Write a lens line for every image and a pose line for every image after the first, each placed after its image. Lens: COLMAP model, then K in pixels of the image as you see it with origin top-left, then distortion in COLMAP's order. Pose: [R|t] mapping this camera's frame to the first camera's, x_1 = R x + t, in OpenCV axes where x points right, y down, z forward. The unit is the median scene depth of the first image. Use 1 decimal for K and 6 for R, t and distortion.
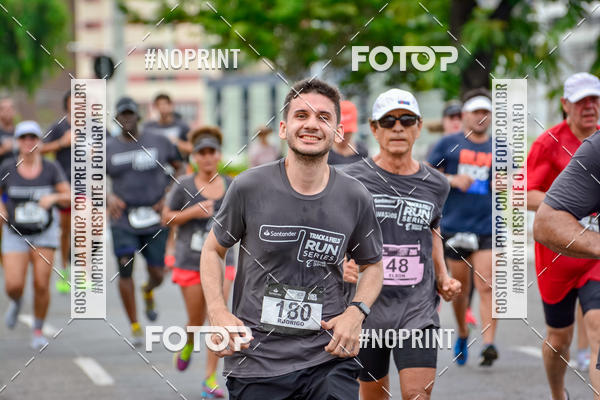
lens RADIAL K [[3189.0, 0, 300.0], [0, 3189.0, 200.0], [0, 0, 1]] dist [1.374194, 2.312994]
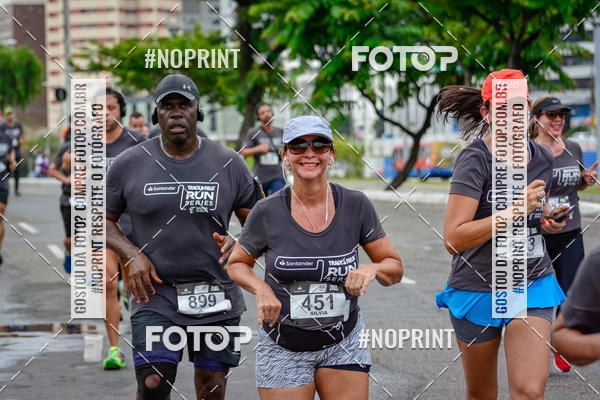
lens RADIAL K [[4102.2, 0, 300.0], [0, 4102.2, 200.0], [0, 0, 1]] dist [1.576281, 5.787219]
pose [[0.999716, -0.004089, -0.023460, 0.140634], [0.004004, 0.999985, -0.003653, 0.031990], [0.023475, 0.003558, 0.999718, -1.477744]]
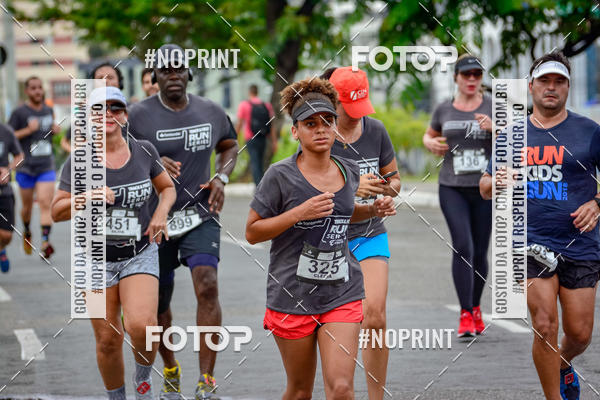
lens RADIAL K [[3640.3, 0, 300.0], [0, 3640.3, 200.0], [0, 0, 1]] dist [1.856190, -5.220919]
pose [[0.999790, -0.015154, -0.013783, 0.079556], [0.015218, 0.999874, 0.004514, 0.011954], [0.013712, -0.004723, 0.999895, -0.478681]]
